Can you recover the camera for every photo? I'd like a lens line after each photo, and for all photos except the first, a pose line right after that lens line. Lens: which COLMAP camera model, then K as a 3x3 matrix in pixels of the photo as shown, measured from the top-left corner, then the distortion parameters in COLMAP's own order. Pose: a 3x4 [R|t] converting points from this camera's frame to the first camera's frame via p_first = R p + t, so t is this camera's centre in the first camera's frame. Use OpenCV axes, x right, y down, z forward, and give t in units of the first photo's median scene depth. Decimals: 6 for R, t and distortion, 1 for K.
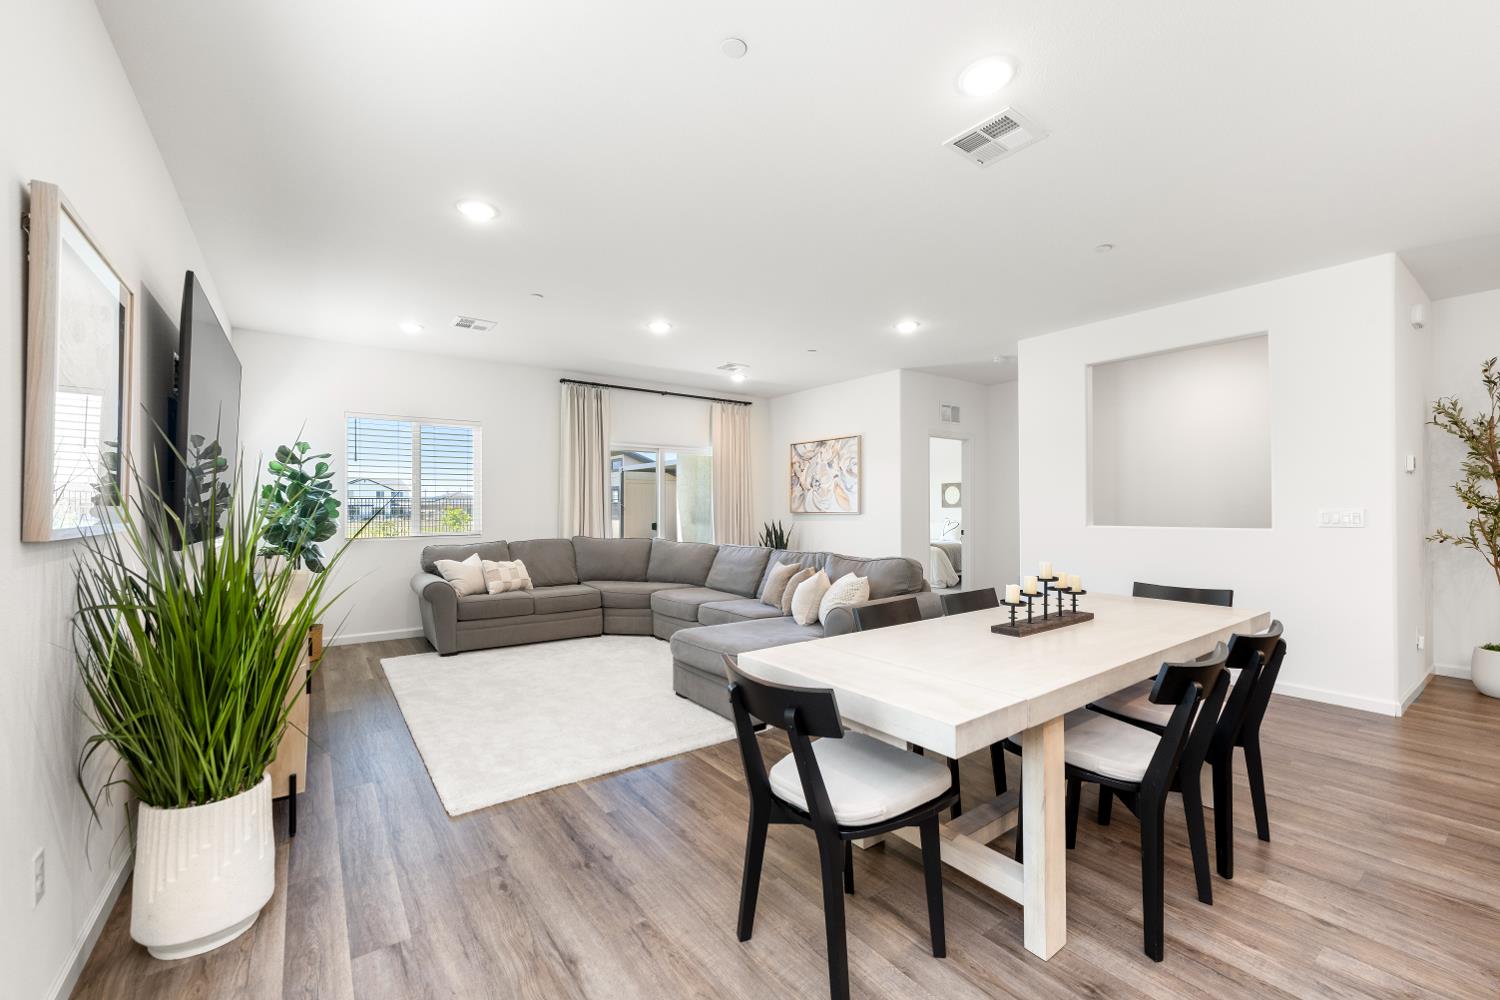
lens RADIAL K [[614.2, 0, 752.7], [0, 614.2, 502.4], [0, 0, 1]] dist [0.002298, 0.000460]
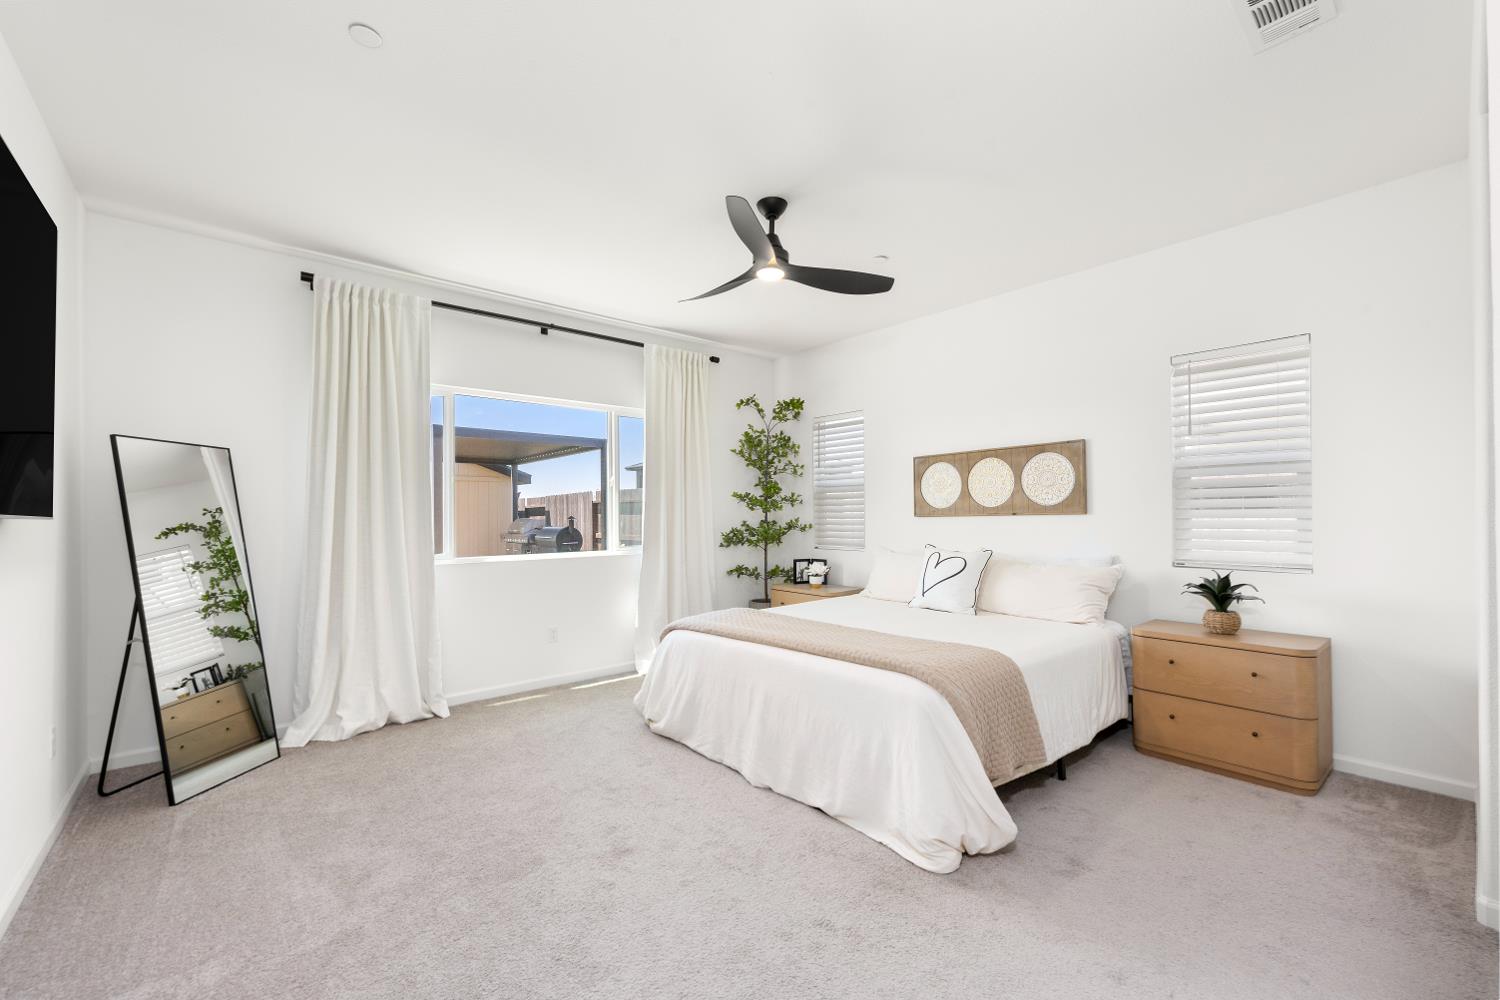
lens RADIAL K [[614.2, 0, 748.3], [0, 614.2, 506.0], [0, 0, 1]] dist [0.002298, 0.000460]
pose [[0.997528, 0.006532, 0.069968, 0.149353], [-0.005571, 0.999887, -0.013930, 0.006340], [-0.070051, 0.013506, 0.997452, 0.526794]]
